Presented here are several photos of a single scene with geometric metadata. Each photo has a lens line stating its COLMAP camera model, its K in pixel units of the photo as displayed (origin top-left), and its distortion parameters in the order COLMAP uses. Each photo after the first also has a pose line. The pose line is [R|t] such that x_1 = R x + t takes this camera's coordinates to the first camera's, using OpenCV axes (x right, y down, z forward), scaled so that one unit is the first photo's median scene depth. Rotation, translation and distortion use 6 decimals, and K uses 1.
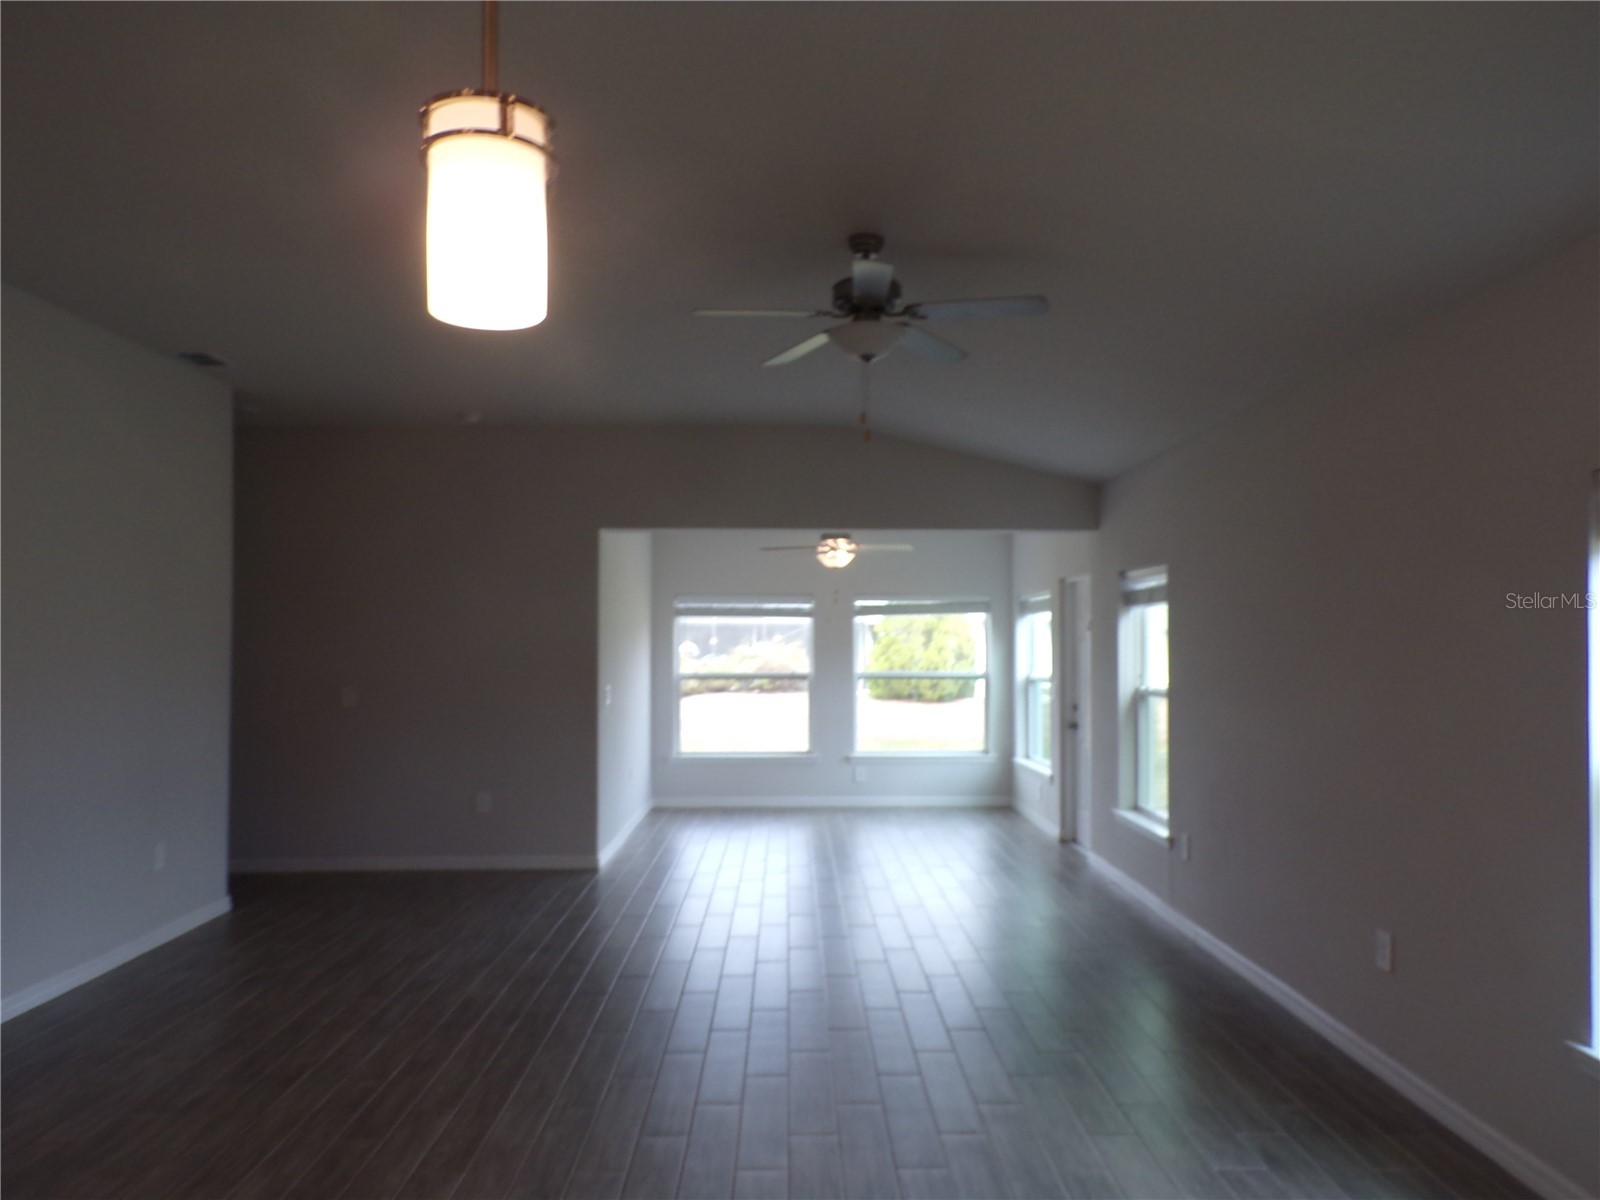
lens RADIAL K [[1107.5, 0, 801.1], [0, 1107.5, 610.7], [0, 0, 1]] dist [0.021428, 0.001804]
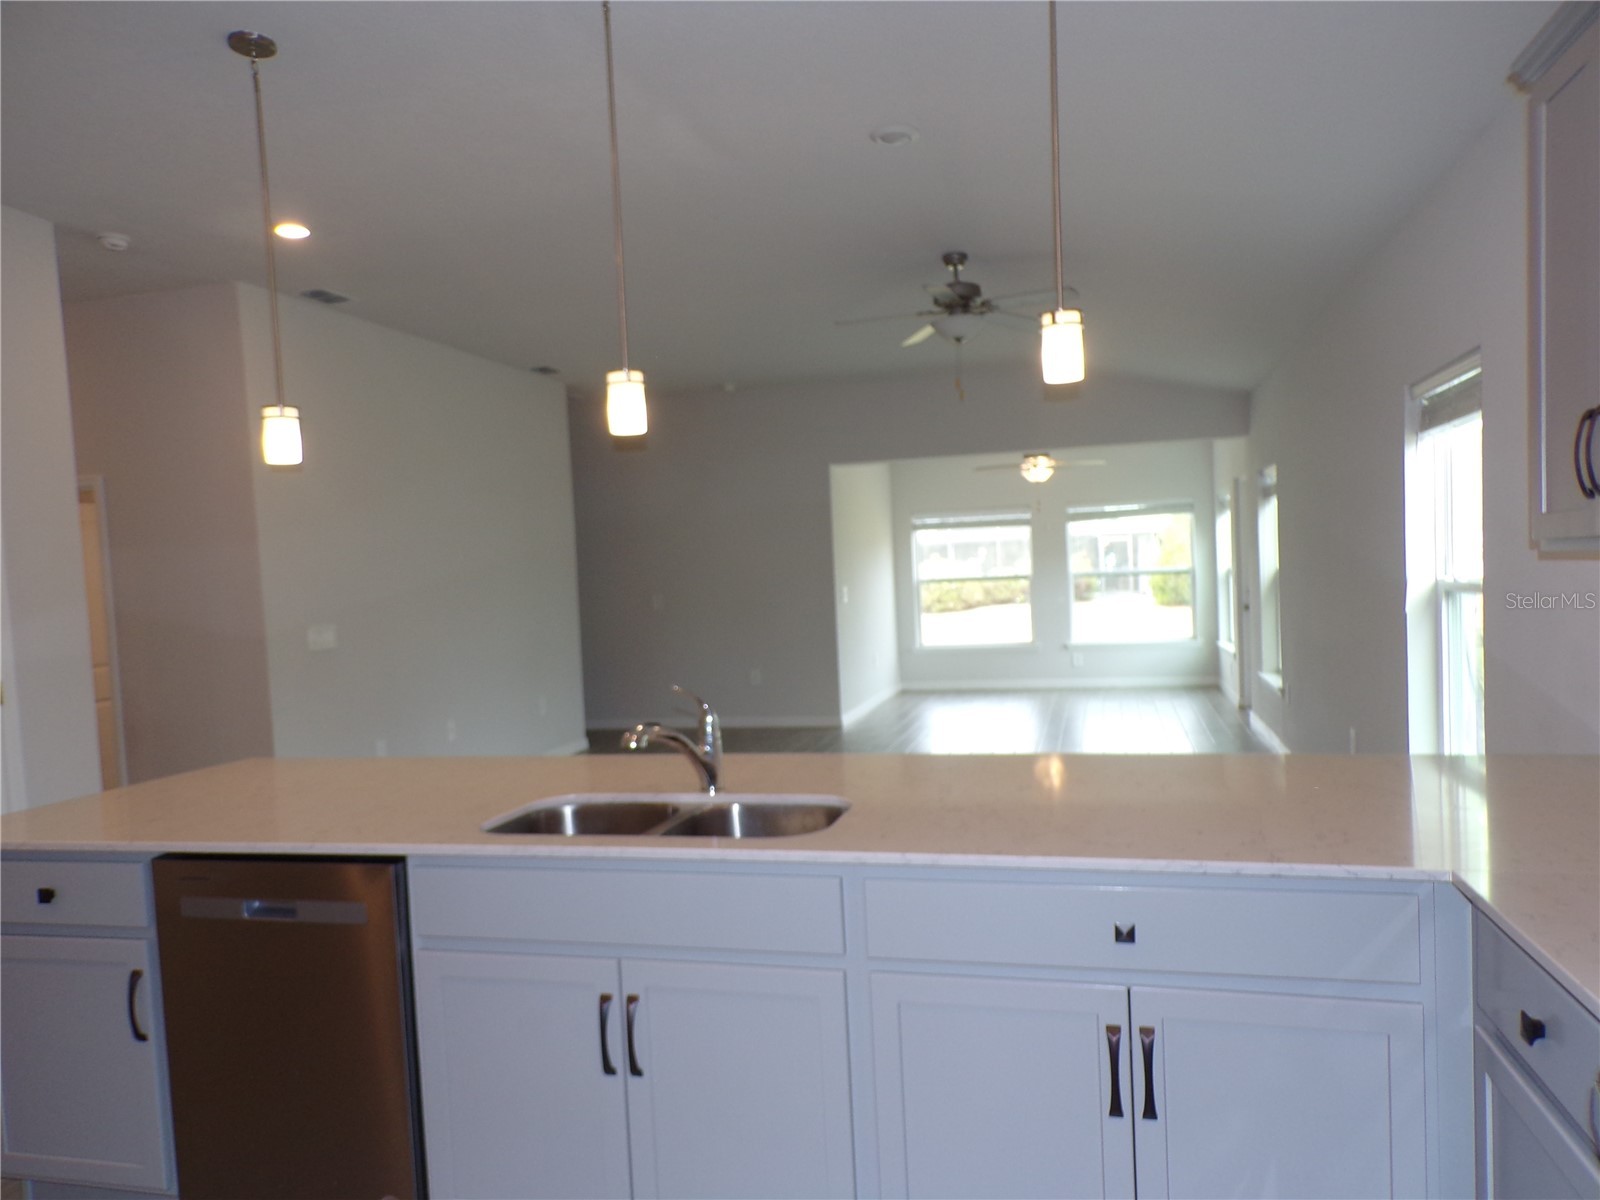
lens RADIAL K [[1107.5, 0, 801.1], [0, 1107.5, 610.7], [0, 0, 1]] dist [0.021428, 0.001804]
pose [[0.960872, -0.032398, -0.275093, 0.102124], [0.052279, 0.996499, 0.065247, 0.006934], [0.272016, -0.077075, 0.959201, -0.191192]]
